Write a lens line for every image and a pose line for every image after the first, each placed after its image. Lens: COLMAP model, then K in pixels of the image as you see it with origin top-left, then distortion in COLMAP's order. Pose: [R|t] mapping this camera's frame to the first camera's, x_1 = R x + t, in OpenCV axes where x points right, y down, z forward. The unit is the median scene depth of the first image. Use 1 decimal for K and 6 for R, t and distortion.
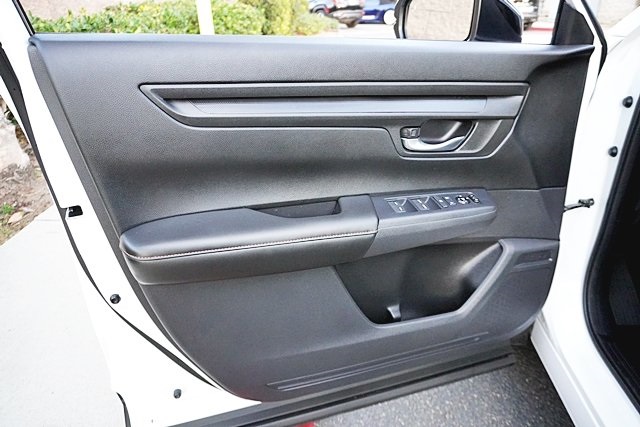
lens RADIAL K [[436.4, 0, 316.6], [0, 436.4, 211.8], [0, 0, 1]] dist [-0.022282, 0.014858]
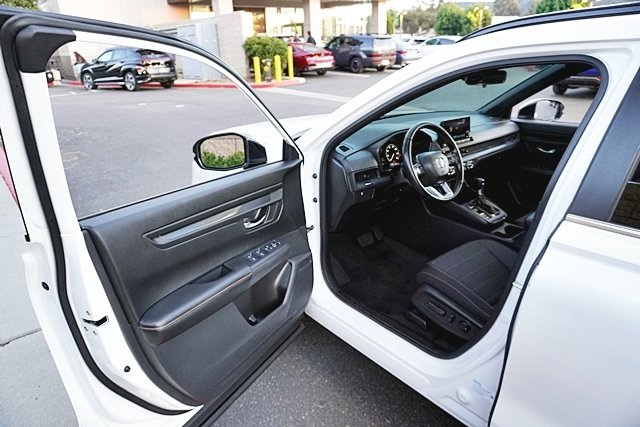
lens RADIAL K [[436.4, 0, 313.5], [0, 436.4, 218.8], [0, 0, 1]] dist [-0.022282, 0.014858]
pose [[0.737689, -0.252492, 0.626149, -0.720782], [0.311690, 0.950051, 0.015891, -0.114864], [-0.598886, 0.183442, 0.779541, -0.646690]]
